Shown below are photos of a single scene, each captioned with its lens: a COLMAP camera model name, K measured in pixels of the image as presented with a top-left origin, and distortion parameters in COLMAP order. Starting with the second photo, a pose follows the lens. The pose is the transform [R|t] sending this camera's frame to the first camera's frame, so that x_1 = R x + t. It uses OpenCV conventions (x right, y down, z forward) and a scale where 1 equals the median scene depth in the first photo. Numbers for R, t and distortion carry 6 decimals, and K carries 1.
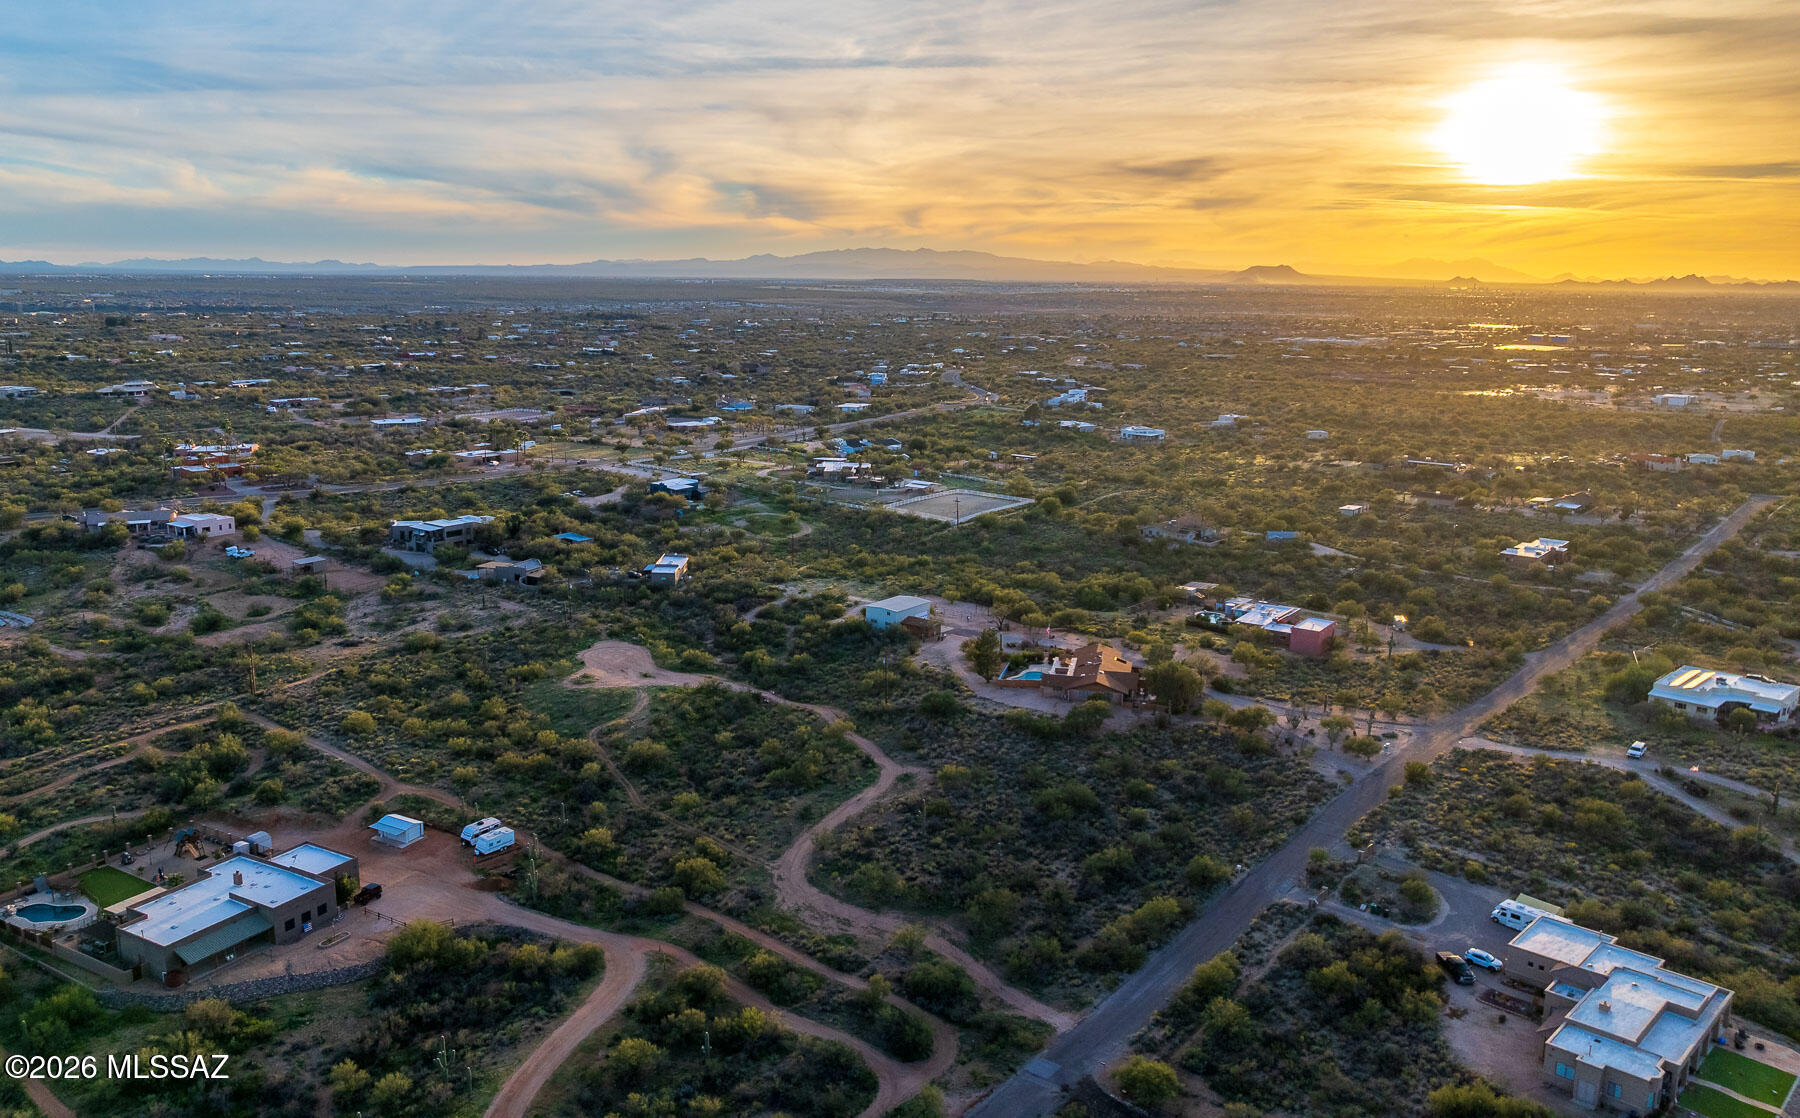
lens RADIAL K [[1432.0, 0, 805.6], [0, 1432.0, 561.7], [0, 0, 1]] dist [-0.014410, -0.005542]
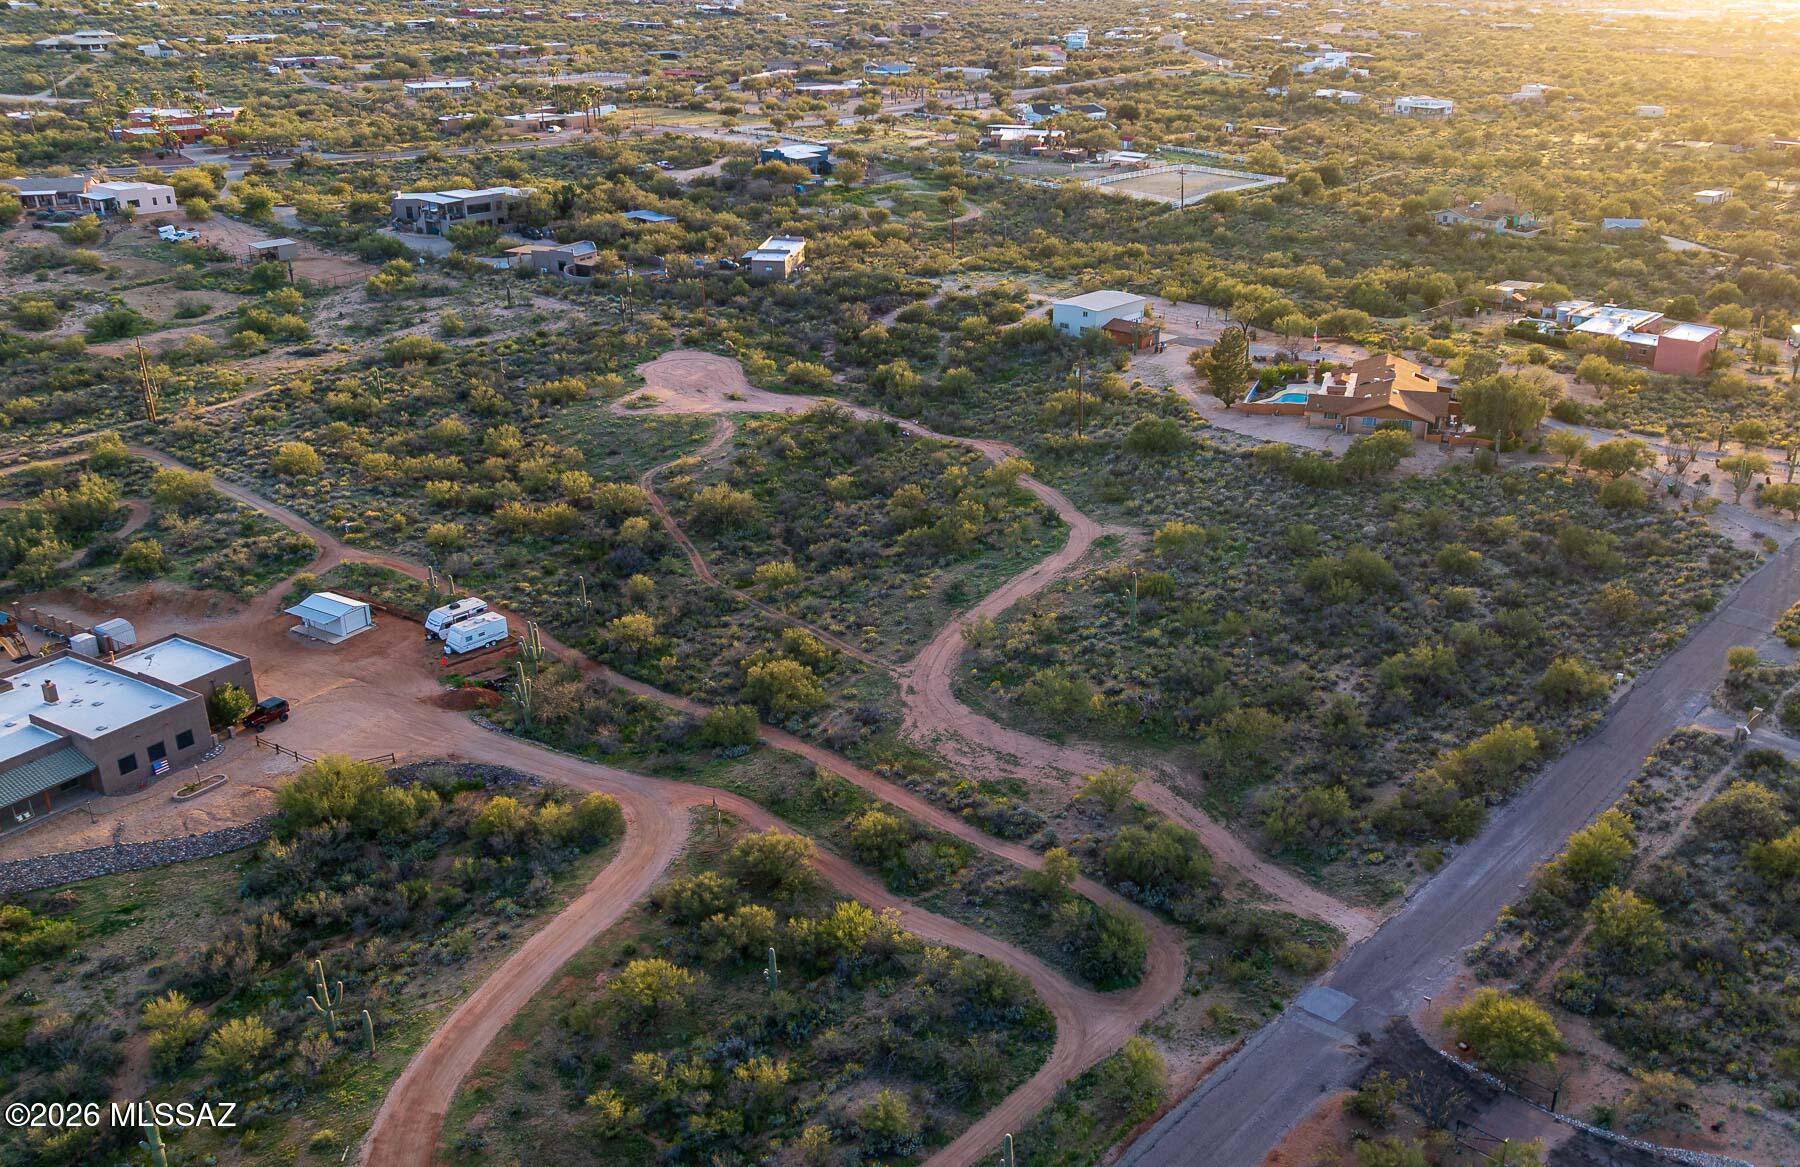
lens RADIAL K [[1705.0, 0, 1014.4], [0, 1705.0, 586.9], [0, 0, 1]] dist [-0.010517, -0.013289]
pose [[0.999864, 0.002906, 0.016254, 0.009627], [-0.005563, 0.986120, 0.165944, 0.027639], [-0.015546, -0.166012, 0.986001, 0.146254]]
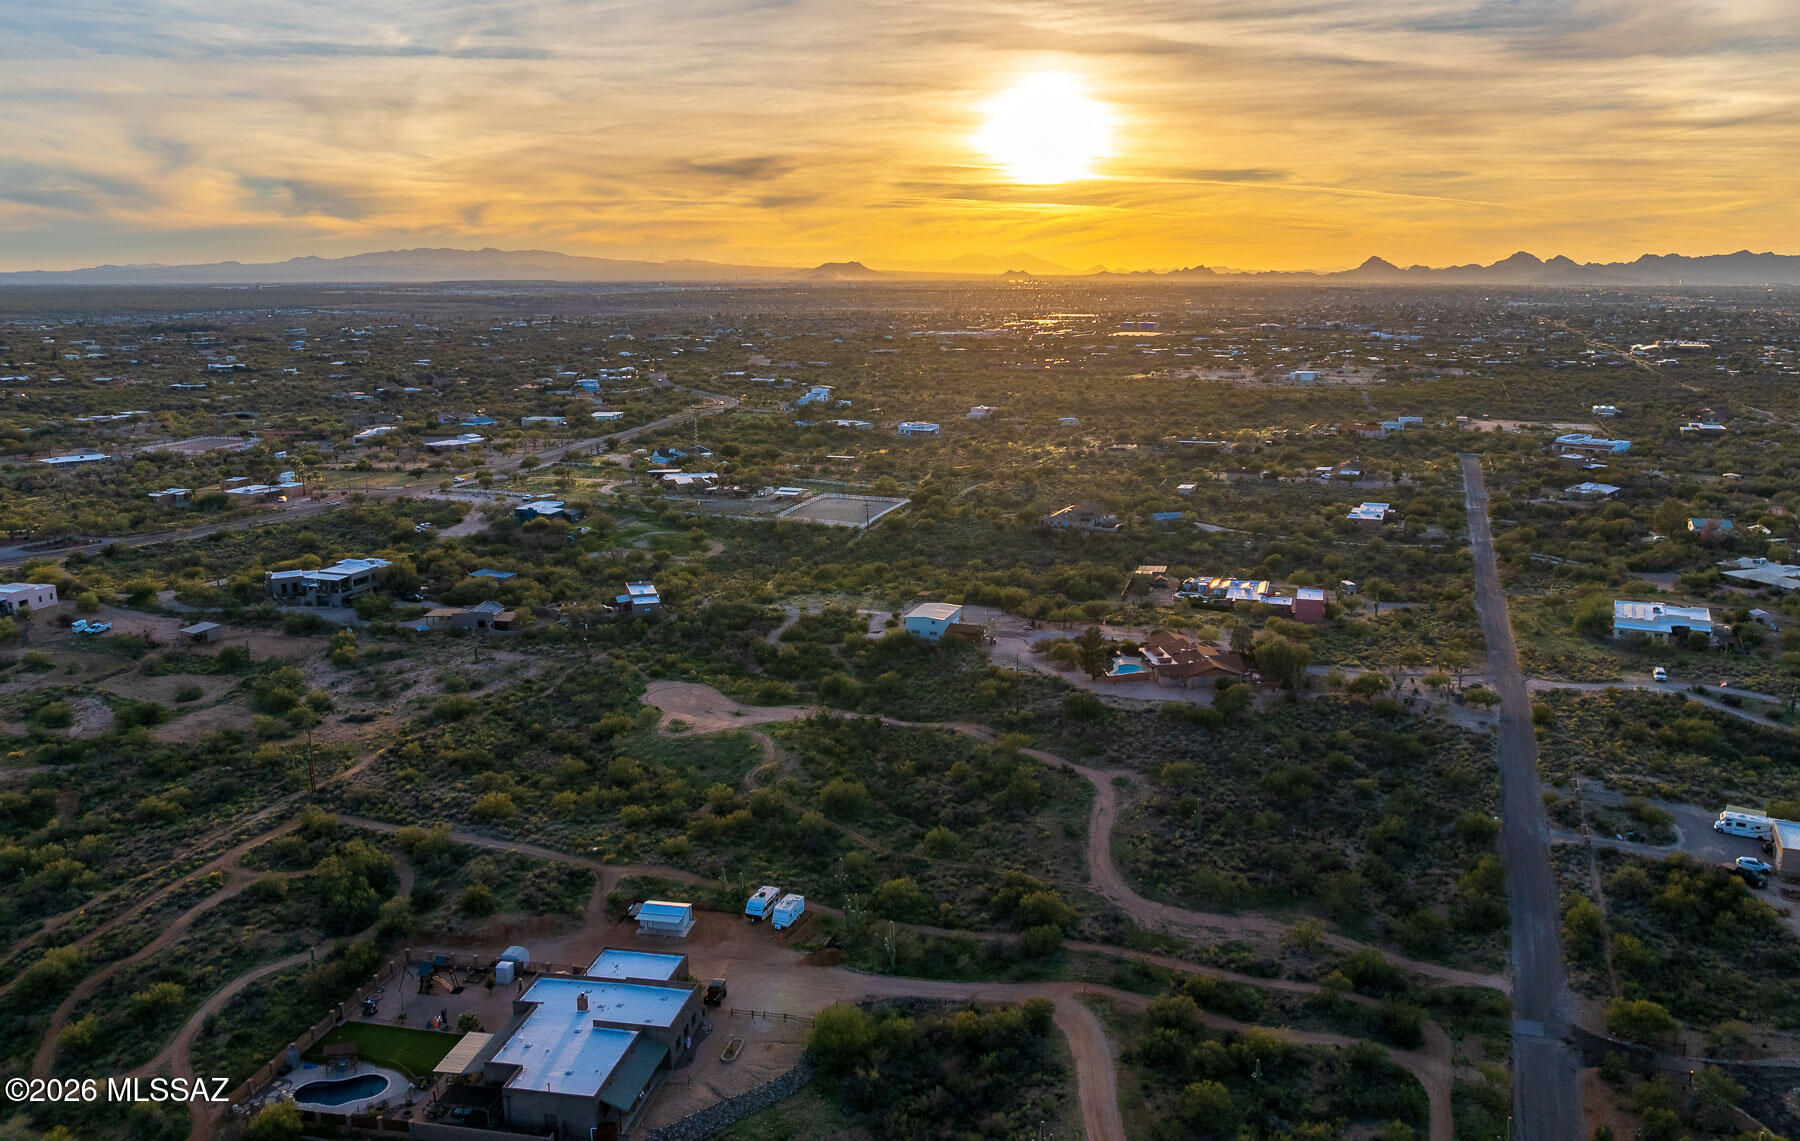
lens RADIAL K [[1452.7, 0, 910.9], [0, 1452.7, 567.3], [0, 0, 1]] dist [-0.022434, 0.002641]
pose [[0.933312, -0.082796, 0.349389, -0.278625], [0.082173, 0.996479, 0.016632, -0.017765], [-0.349536, 0.013188, 0.936830, 0.074024]]
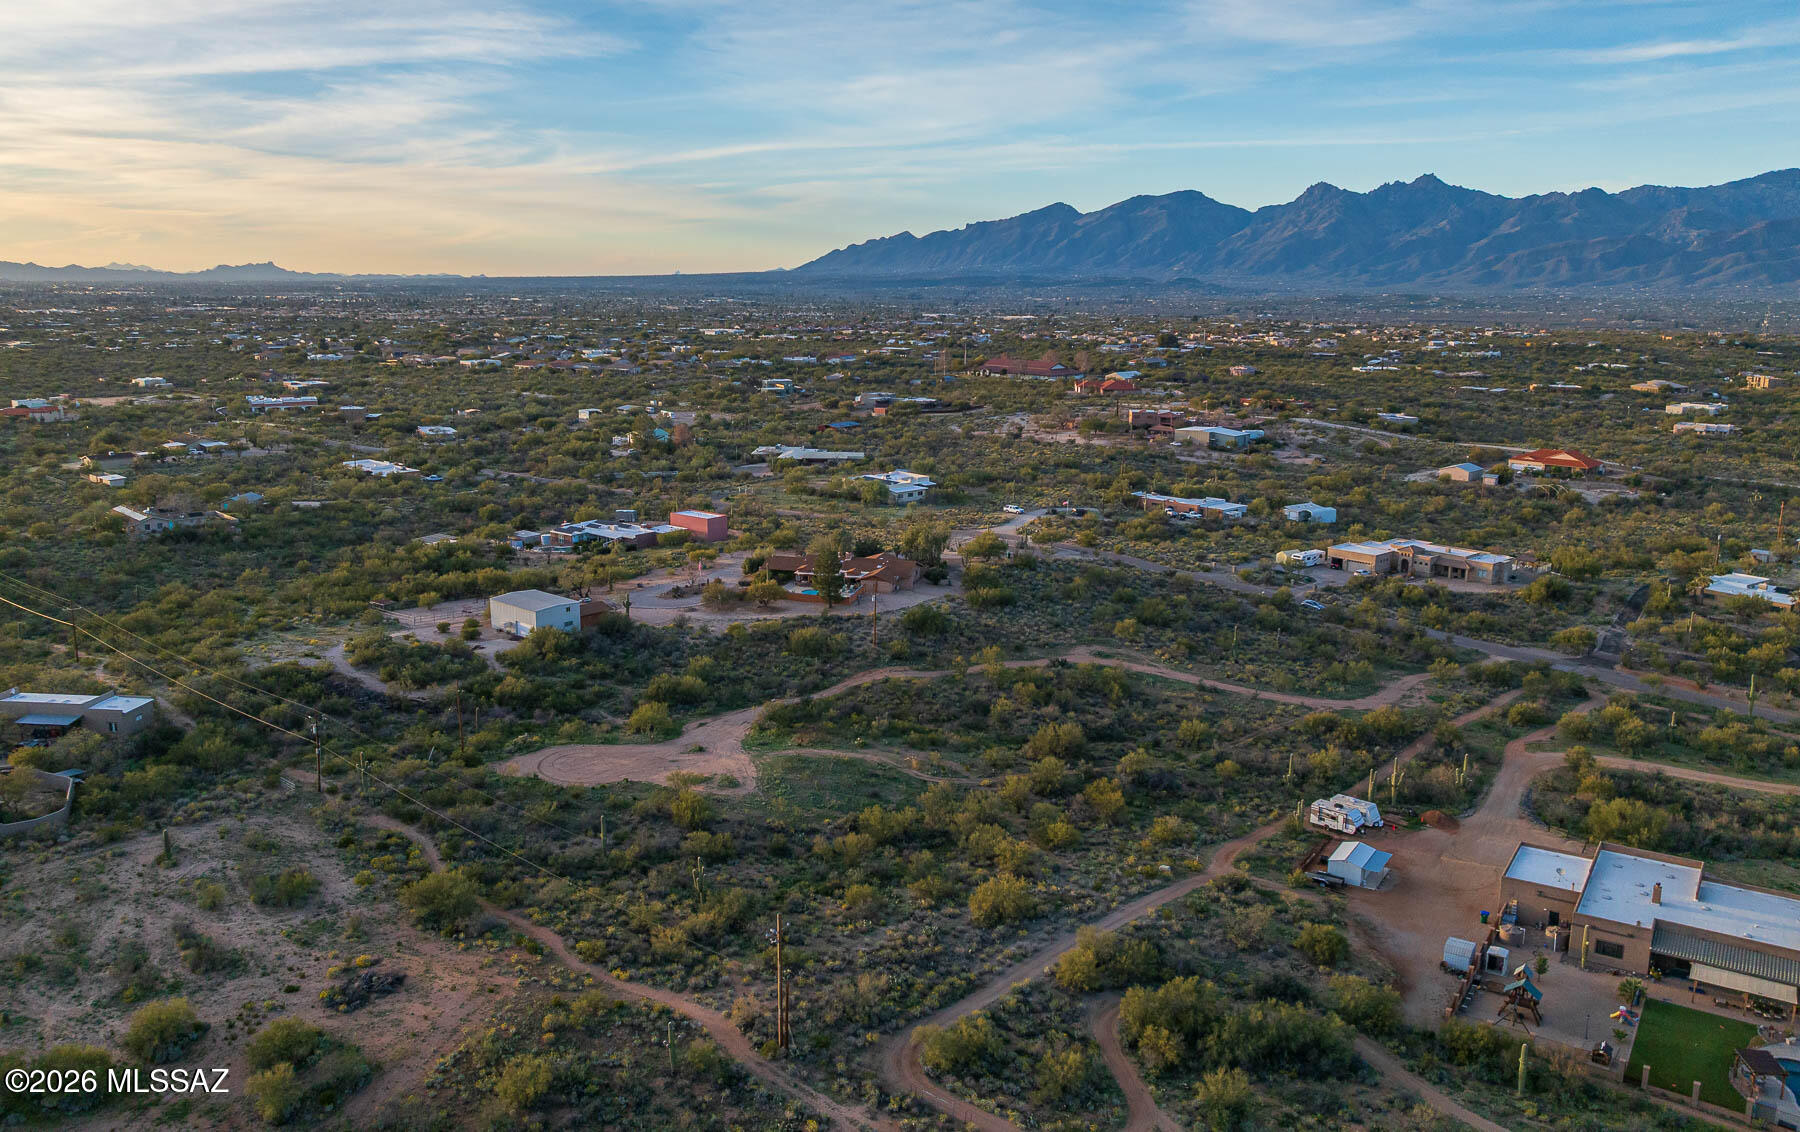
lens RADIAL K [[1458.6, 0, 896.0], [0, 1458.6, 500.5], [0, 0, 1]] dist [-0.015304, -0.005413]
pose [[0.013502, -0.164285, 0.986320, -0.623440], [0.199061, 0.967107, 0.158360, -0.095981], [-0.979894, 0.194200, 0.045760, 0.738586]]
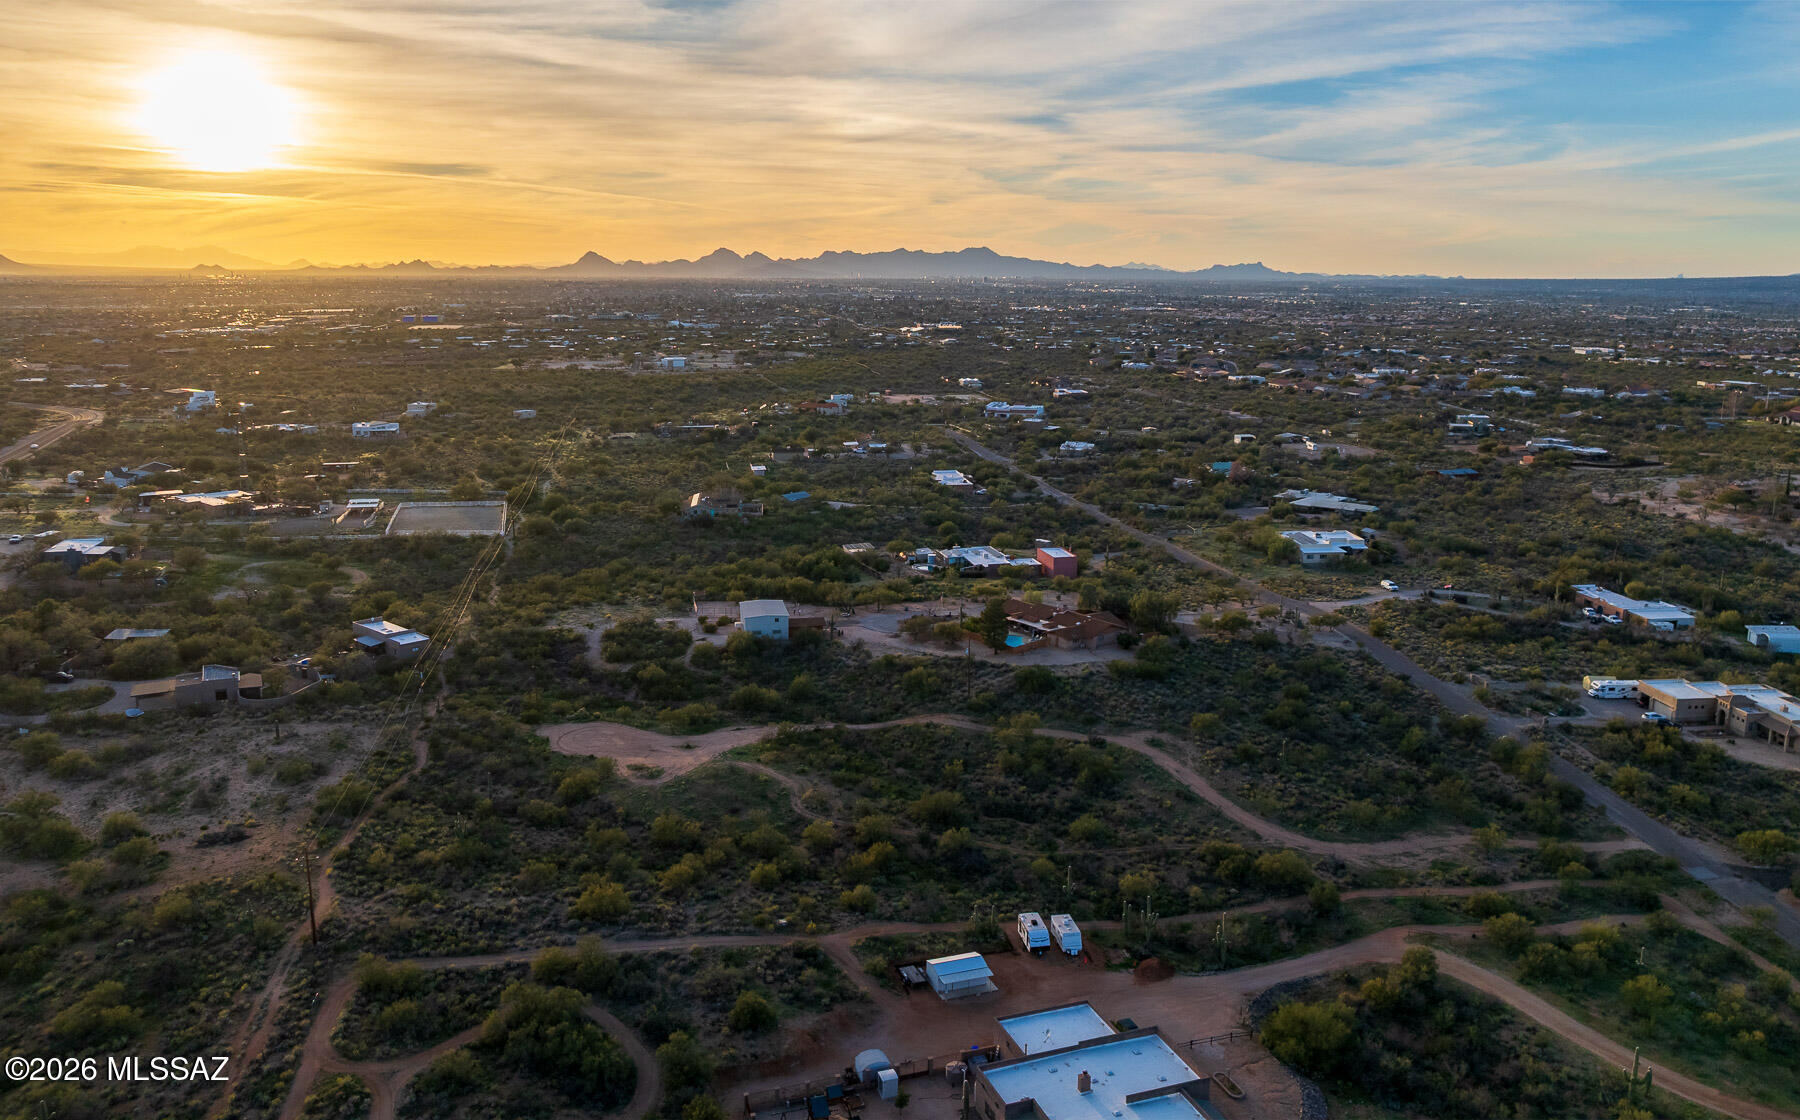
lens RADIAL K [[1426.3, 0, 930.6], [0, 1426.3, 528.0], [0, 0, 1]] dist [-0.022737, 0.005193]
pose [[0.609417, -0.149480, 0.778631, -0.534374], [0.159847, 0.985065, 0.064002, -0.058649], [-0.776570, 0.085458, 0.624209, 0.337026]]
